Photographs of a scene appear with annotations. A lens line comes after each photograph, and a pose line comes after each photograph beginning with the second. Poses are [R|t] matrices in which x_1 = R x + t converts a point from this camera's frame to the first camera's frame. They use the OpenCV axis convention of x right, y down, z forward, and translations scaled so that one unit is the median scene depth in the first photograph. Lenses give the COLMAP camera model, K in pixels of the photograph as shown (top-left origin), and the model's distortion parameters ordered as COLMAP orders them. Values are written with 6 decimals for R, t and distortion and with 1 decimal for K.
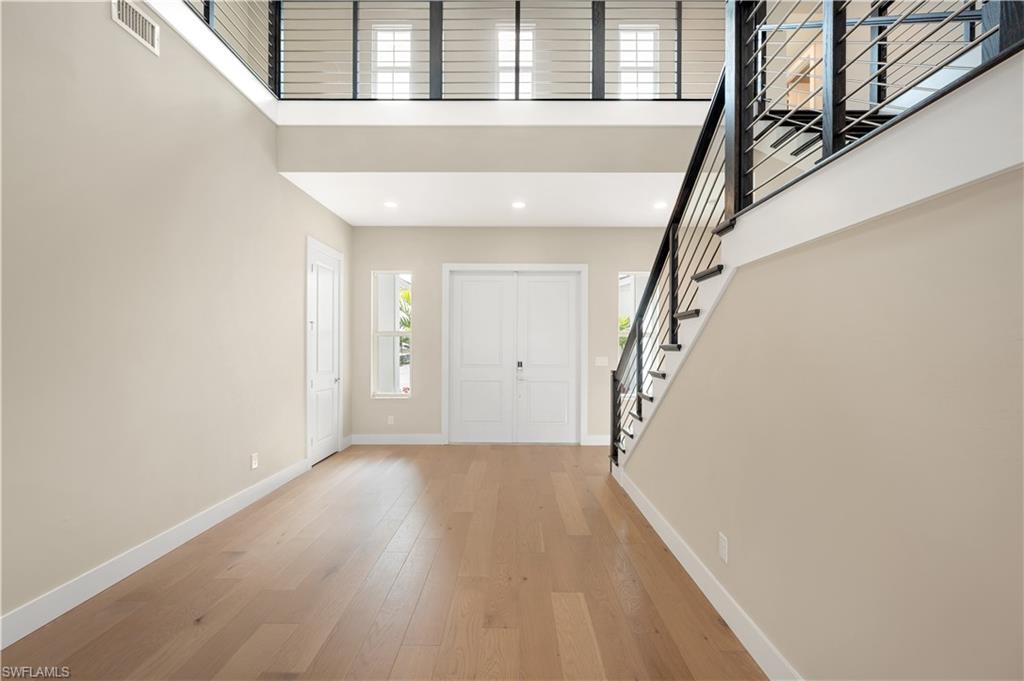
lens RADIAL K [[407.9, 0, 512.1], [0, 407.9, 345.1], [0, 0, 1]] dist [-0.001300, -0.000116]
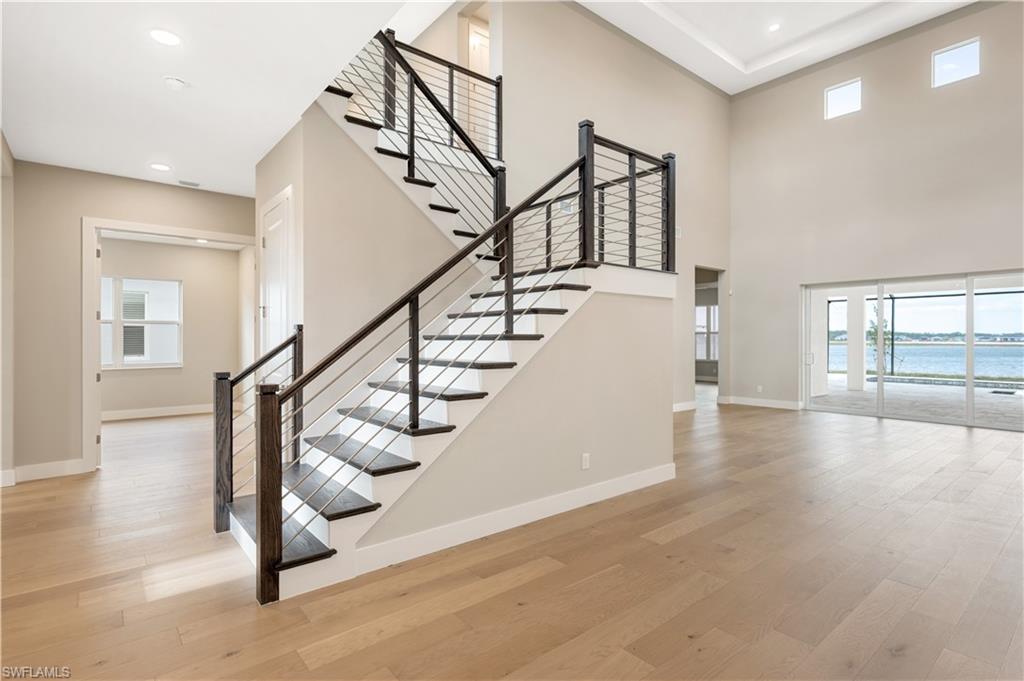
lens RADIAL K [[506.6, 0, 511.6], [0, 506.6, 343.4], [0, 0, 1]] dist [-0.000937, -0.000185]
pose [[-0.639481, -0.002394, 0.768803, -0.714595], [-0.000310, 0.999996, 0.002857, 0.019506], [-0.768807, 0.001589, -0.639479, 2.155179]]
